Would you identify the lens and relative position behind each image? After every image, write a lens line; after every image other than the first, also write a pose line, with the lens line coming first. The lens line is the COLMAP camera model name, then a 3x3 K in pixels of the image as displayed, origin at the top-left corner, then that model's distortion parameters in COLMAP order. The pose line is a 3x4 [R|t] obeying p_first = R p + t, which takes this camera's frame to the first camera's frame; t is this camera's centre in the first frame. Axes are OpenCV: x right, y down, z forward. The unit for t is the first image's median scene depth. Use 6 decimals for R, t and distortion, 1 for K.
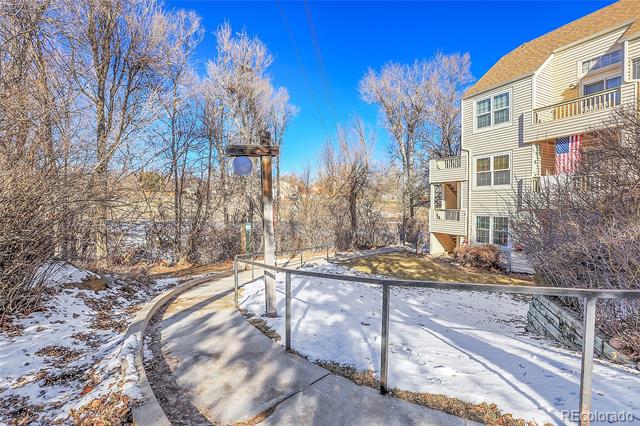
lens RADIAL K [[292.4, 0, 322.1], [0, 292.4, 210.7], [0, 0, 1]] dist [-0.052469, 0.018792]
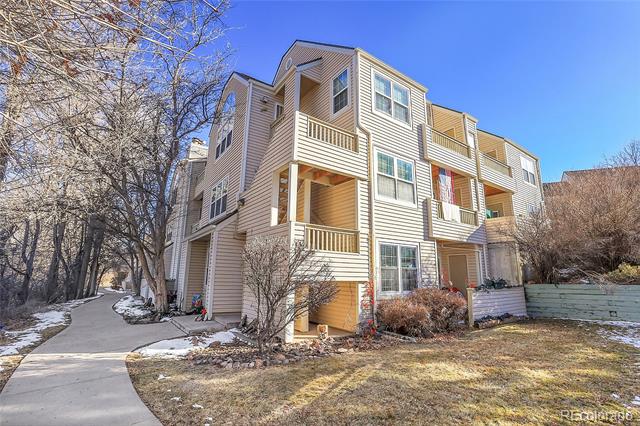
lens RADIAL K [[292.4, 0, 322.1], [0, 292.4, 210.7], [0, 0, 1]] dist [-0.052469, 0.018792]
pose [[-0.145852, 0.210710, 0.966607, -0.024933], [0.001061, 0.977088, -0.212835, 0.076090], [-0.989306, -0.030017, -0.142734, 1.206064]]
